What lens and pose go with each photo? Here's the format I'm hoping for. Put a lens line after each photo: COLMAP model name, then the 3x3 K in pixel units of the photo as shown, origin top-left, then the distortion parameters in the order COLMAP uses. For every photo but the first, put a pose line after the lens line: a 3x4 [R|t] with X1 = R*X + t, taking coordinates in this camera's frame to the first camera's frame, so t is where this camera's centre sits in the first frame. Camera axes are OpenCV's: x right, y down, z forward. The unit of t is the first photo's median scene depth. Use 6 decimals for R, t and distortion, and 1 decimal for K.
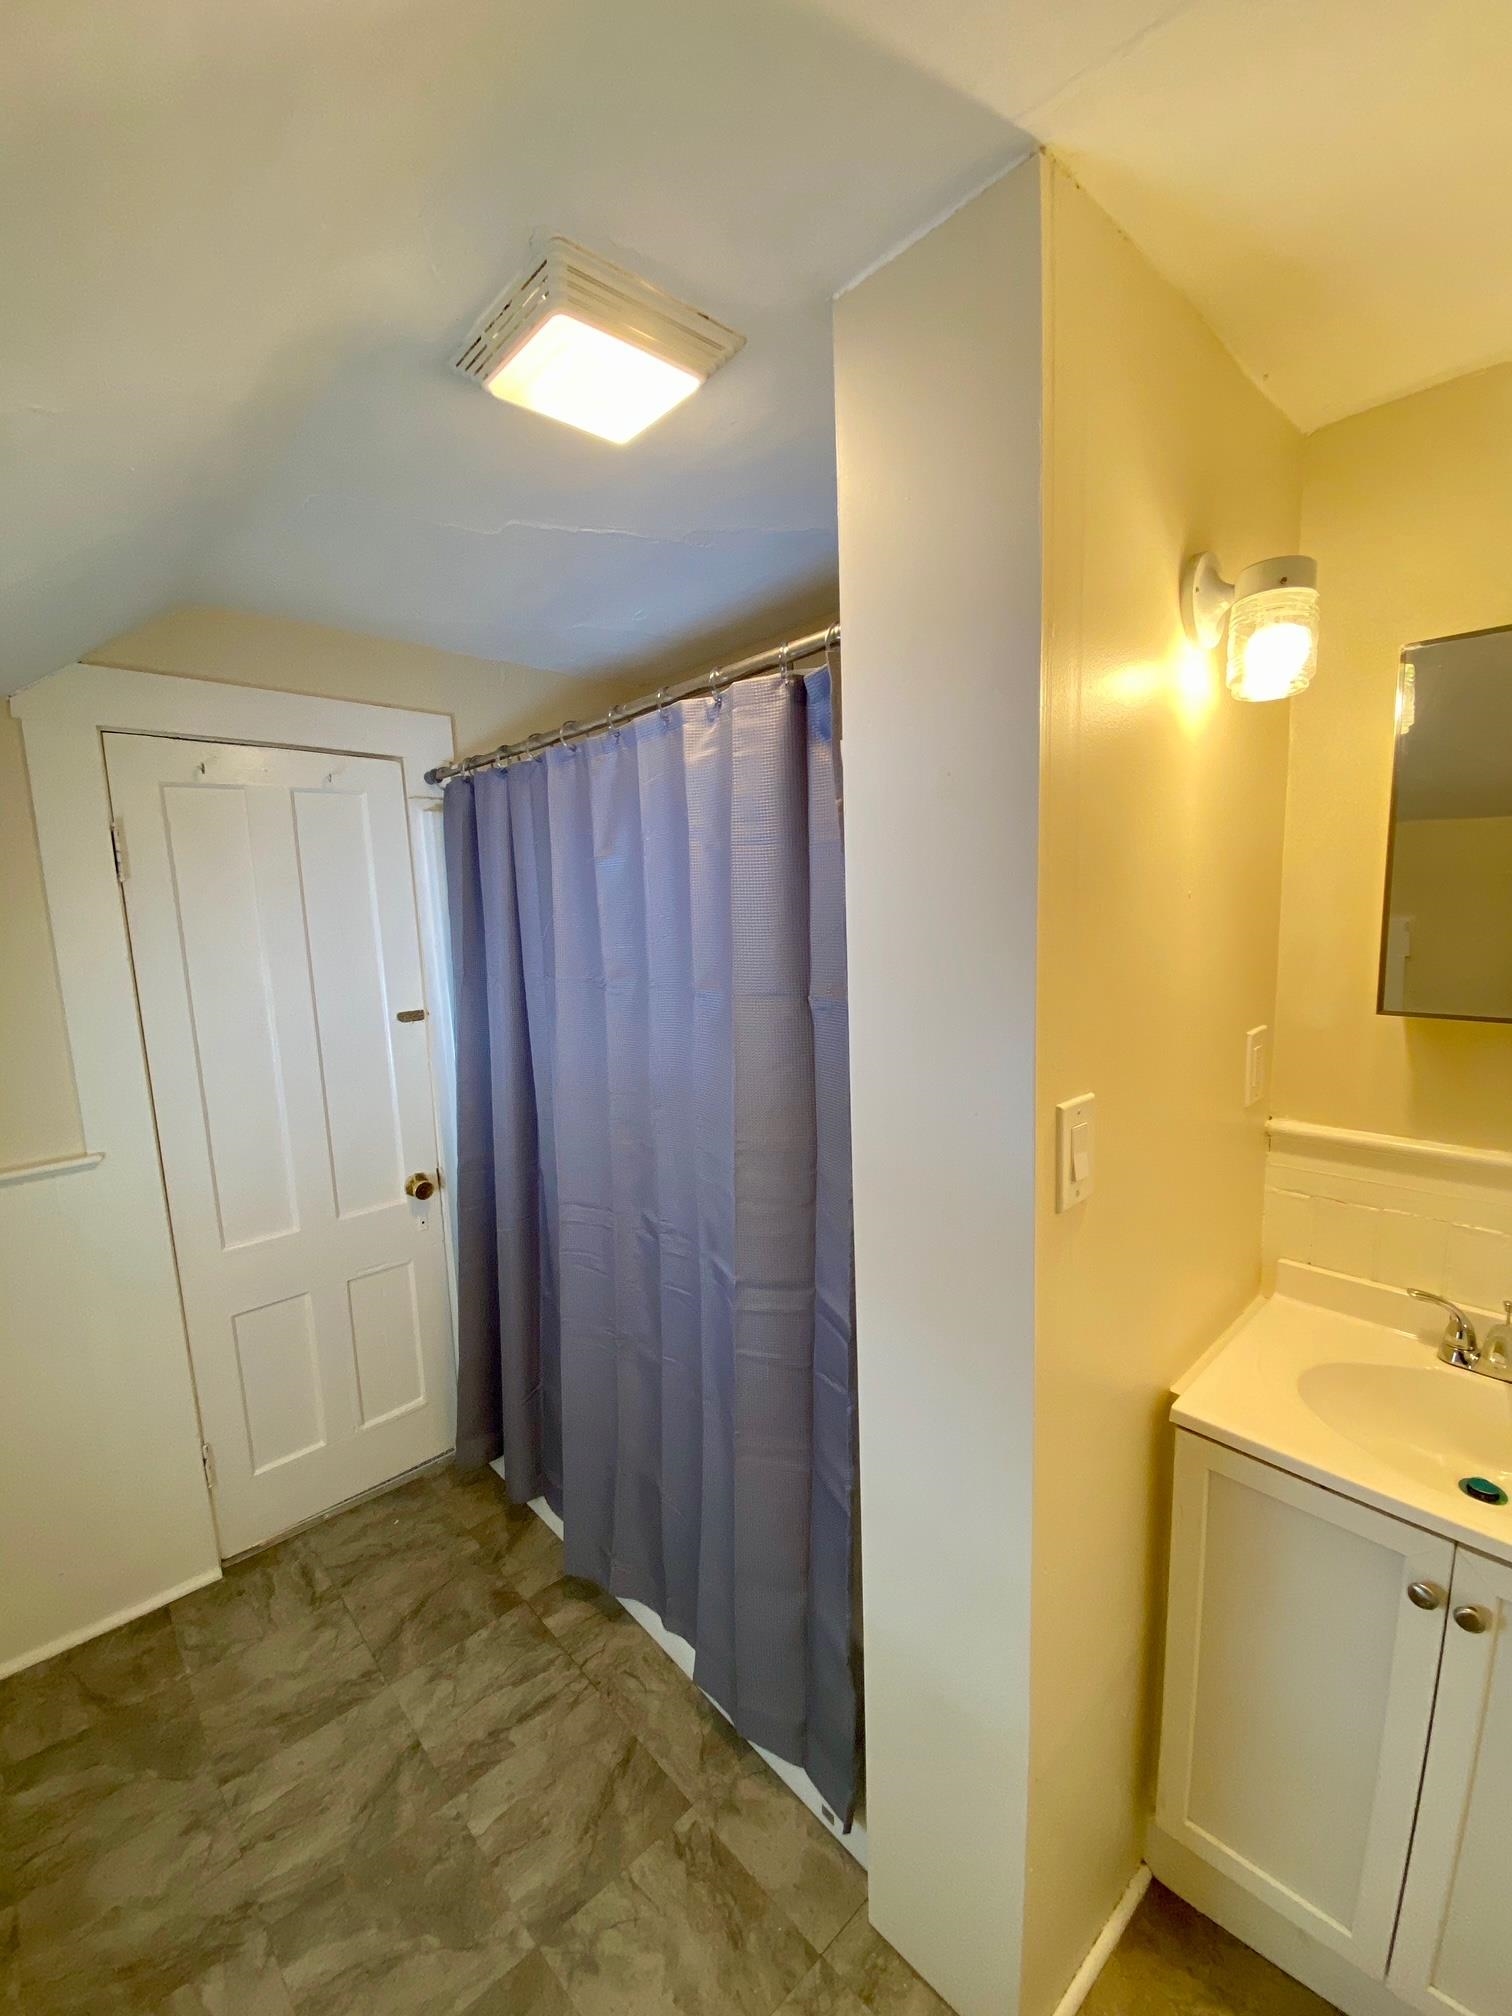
lens RADIAL K [[820.7, 0, 751.5], [0, 820.7, 1012.6], [0, 0, 1]] dist [0.025908, -0.020312]
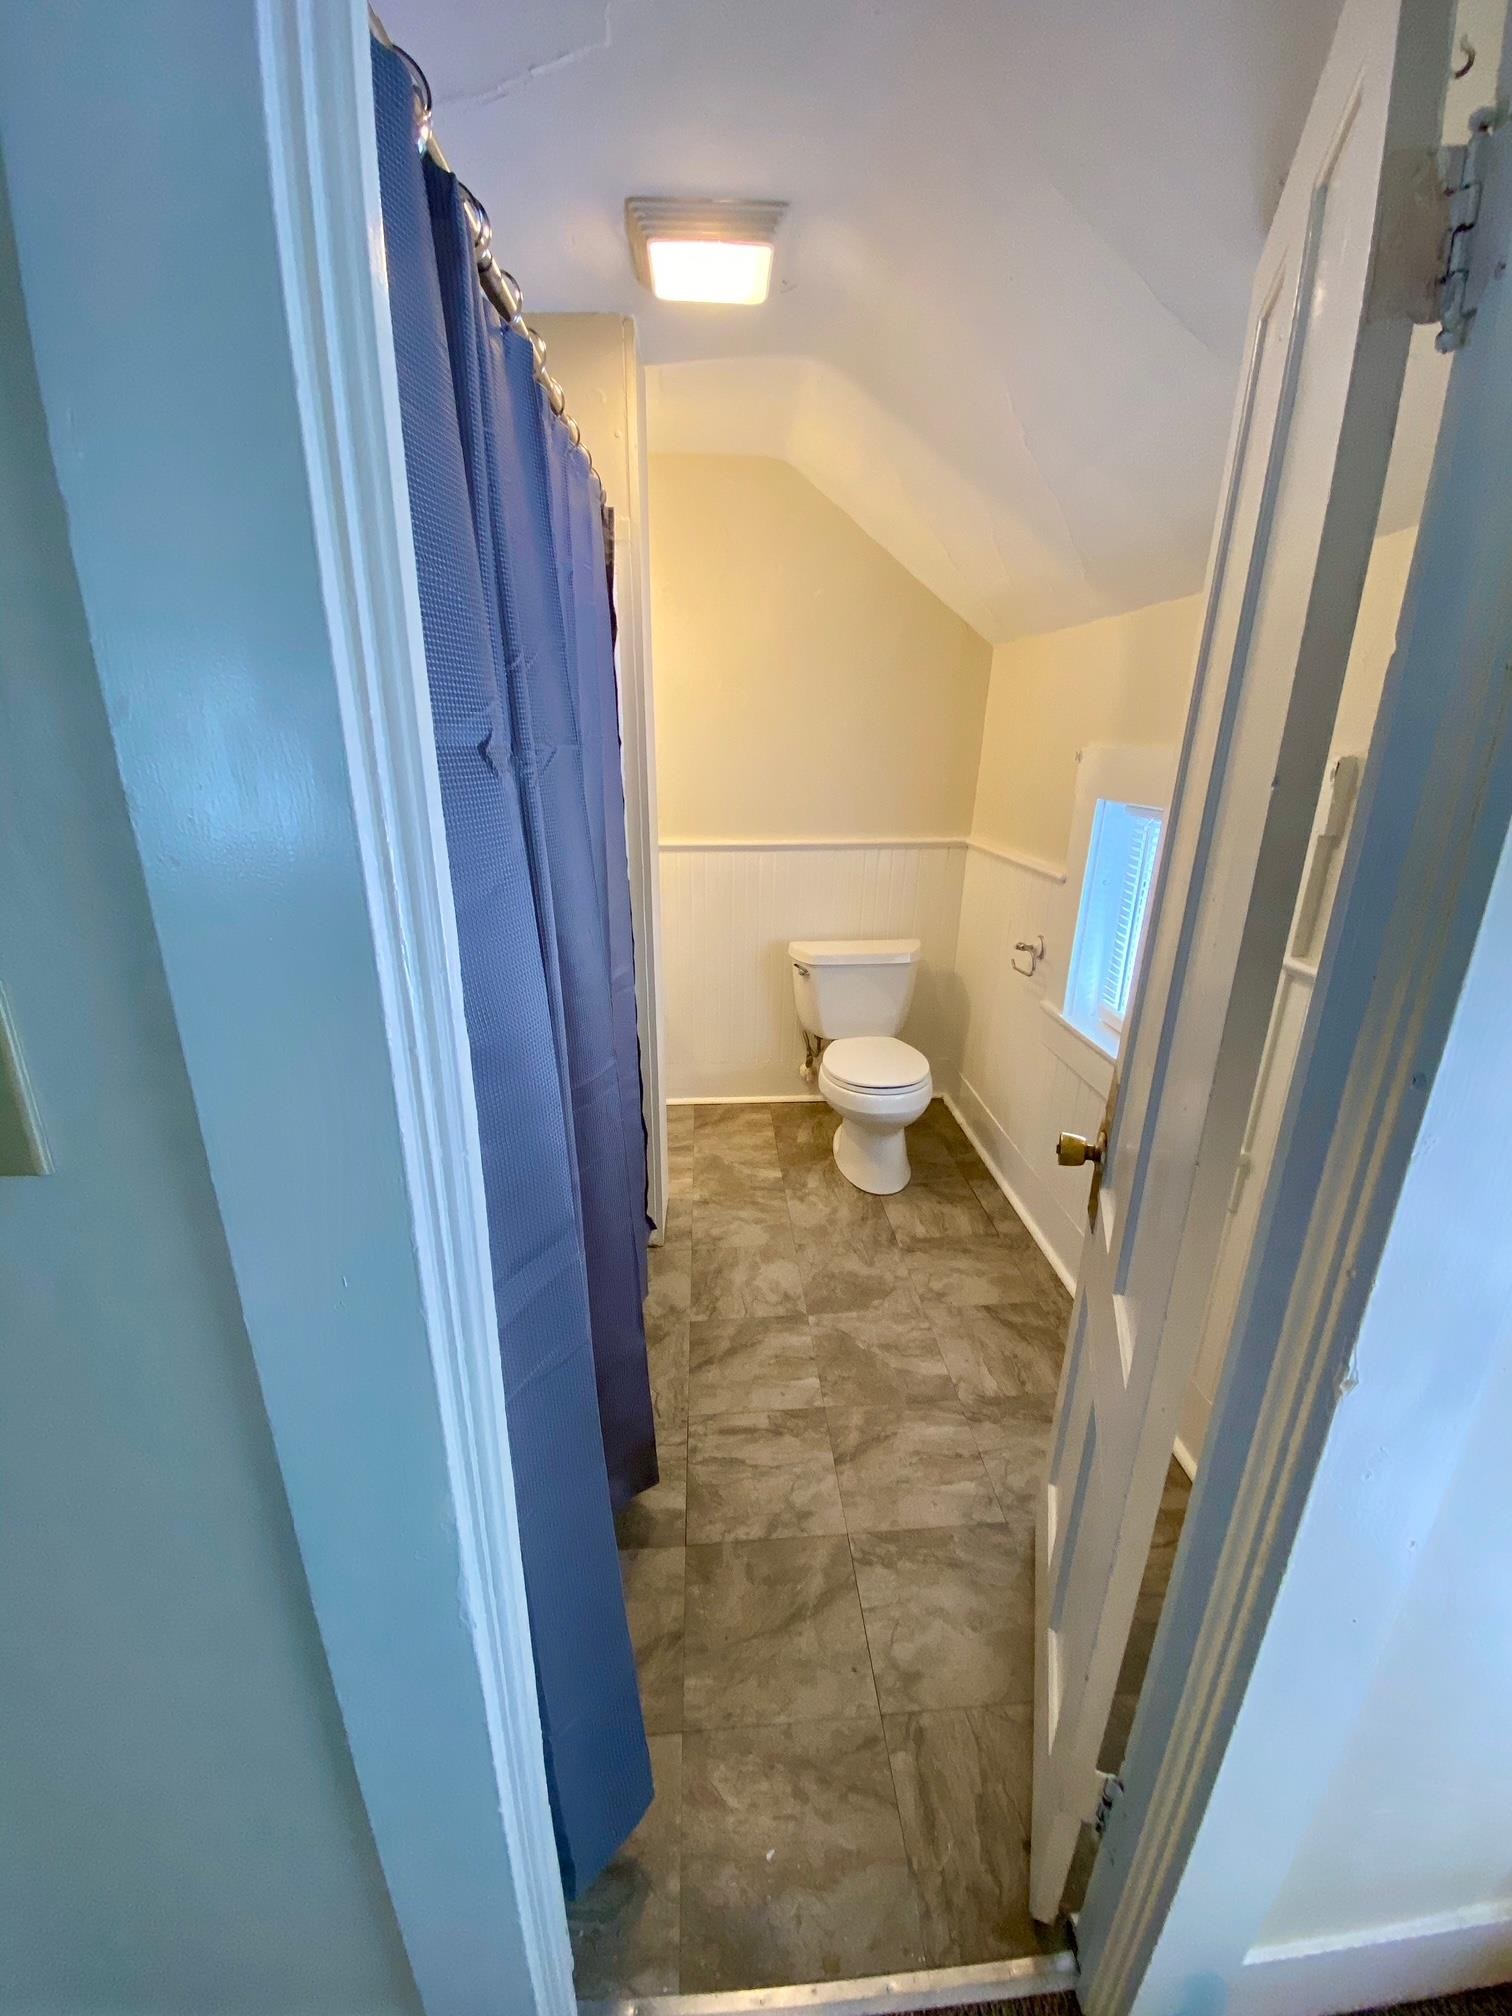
lens RADIAL K [[820.7, 0, 751.5], [0, 820.7, 1012.6], [0, 0, 1]] dist [0.025908, -0.020312]
pose [[-0.769141, -0.174636, 0.614755, -0.897876], [0.114349, 0.908809, 0.401235, -0.104138], [-0.628766, 0.378903, -0.679033, 1.609841]]
